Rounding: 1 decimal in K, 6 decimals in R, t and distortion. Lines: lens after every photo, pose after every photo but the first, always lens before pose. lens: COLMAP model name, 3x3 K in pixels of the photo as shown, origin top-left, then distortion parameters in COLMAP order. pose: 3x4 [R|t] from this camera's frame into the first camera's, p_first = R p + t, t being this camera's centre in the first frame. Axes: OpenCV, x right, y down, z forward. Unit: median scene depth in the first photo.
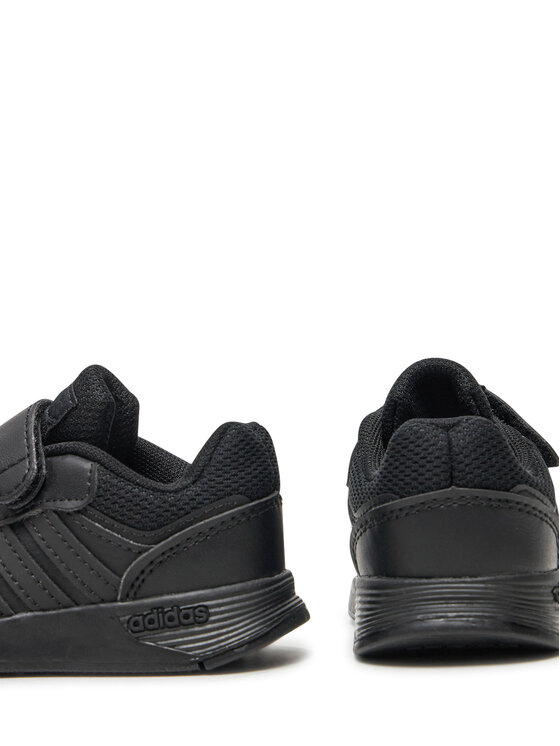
lens RADIAL K [[1607.2, 0, 280.7], [0, 1607.2, 373.8], [0, 0, 1]] dist [-0.075971, 0.000000]
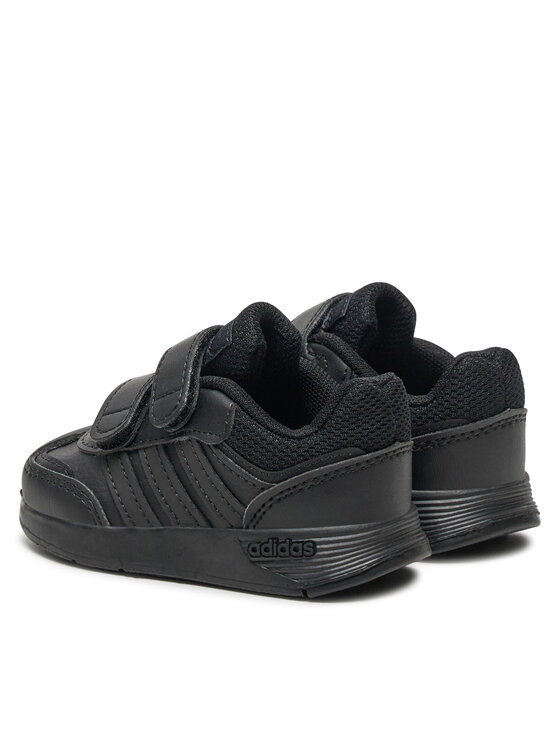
lens RADIAL K [[2181.3, 0, 279.7], [0, 2181.3, 372.5], [0, 0, 1]] dist [0.118181, 0.000000]
pose [[0.973357, 0.104288, -0.204205, 0.231263], [-0.077217, 0.987649, 0.136332, -0.181937], [0.215900, -0.116932, 0.969389, -0.489476]]
